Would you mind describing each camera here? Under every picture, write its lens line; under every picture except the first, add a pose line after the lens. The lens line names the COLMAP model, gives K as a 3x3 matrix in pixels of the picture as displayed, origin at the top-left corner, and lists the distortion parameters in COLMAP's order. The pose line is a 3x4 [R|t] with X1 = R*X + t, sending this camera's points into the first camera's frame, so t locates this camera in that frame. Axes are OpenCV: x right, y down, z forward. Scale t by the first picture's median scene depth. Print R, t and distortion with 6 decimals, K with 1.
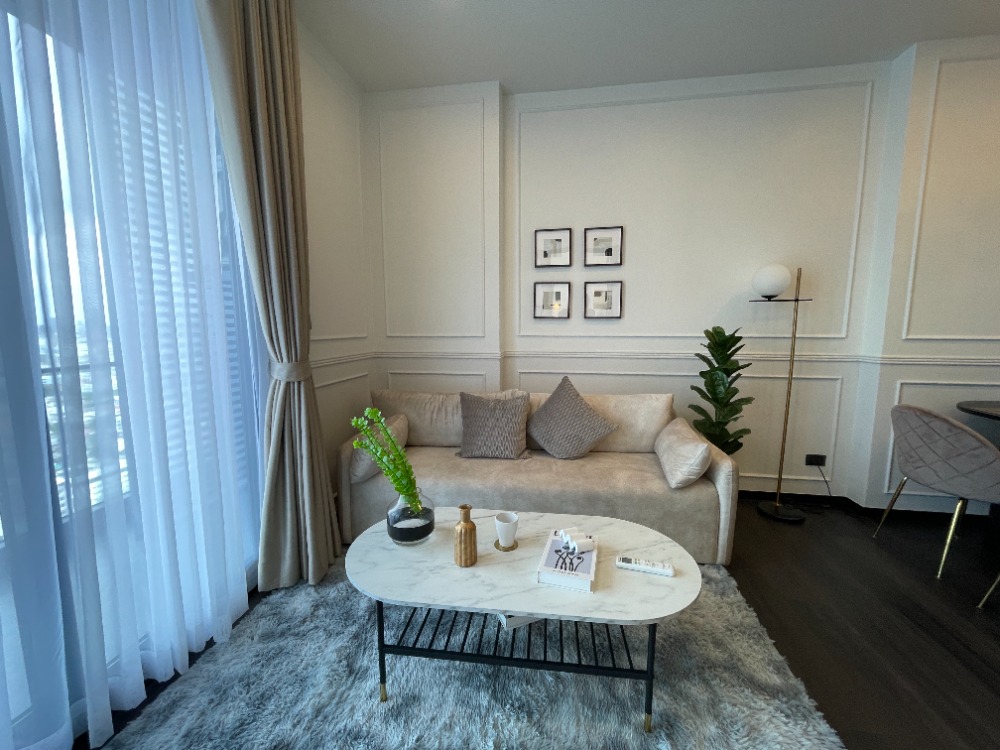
lens RADIAL K [[406.3, 0, 494.2], [0, 406.3, 378.6], [0, 0, 1]] dist [-0.002768, -0.000512]
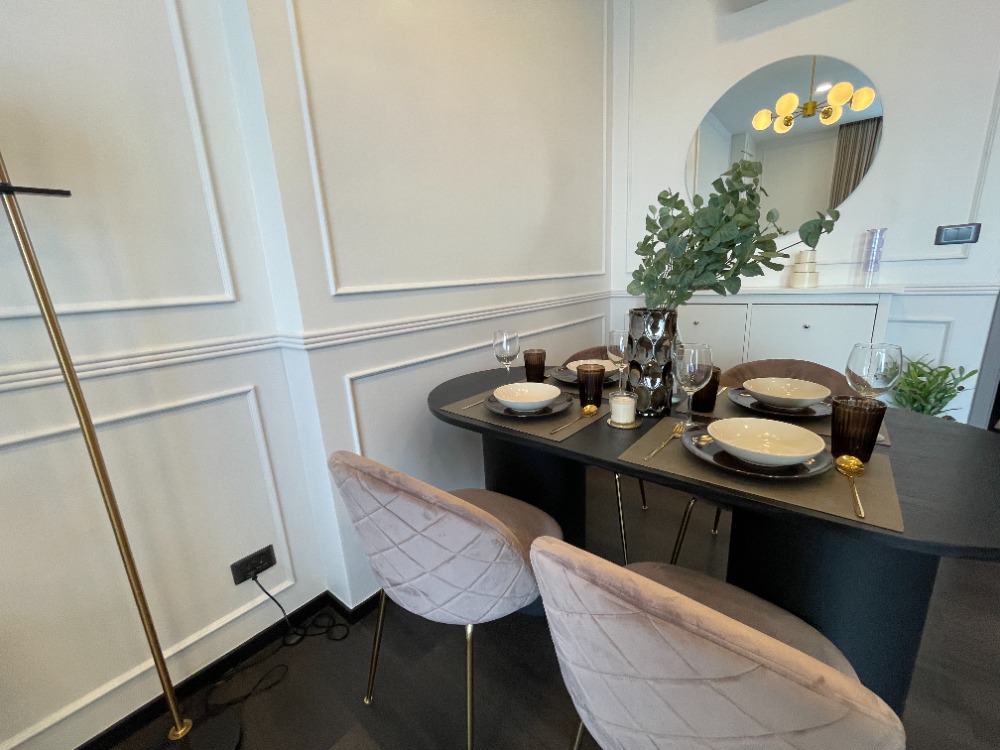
lens RADIAL K [[406.3, 0, 507.6], [0, 406.3, 374.7], [0, 0, 1]] dist [-0.002768, -0.000512]
pose [[0.513261, -0.232924, 0.826021, 0.617080], [0.158369, 0.971643, 0.175582, -0.050522], [-0.843495, 0.040696, 0.535594, 0.496067]]
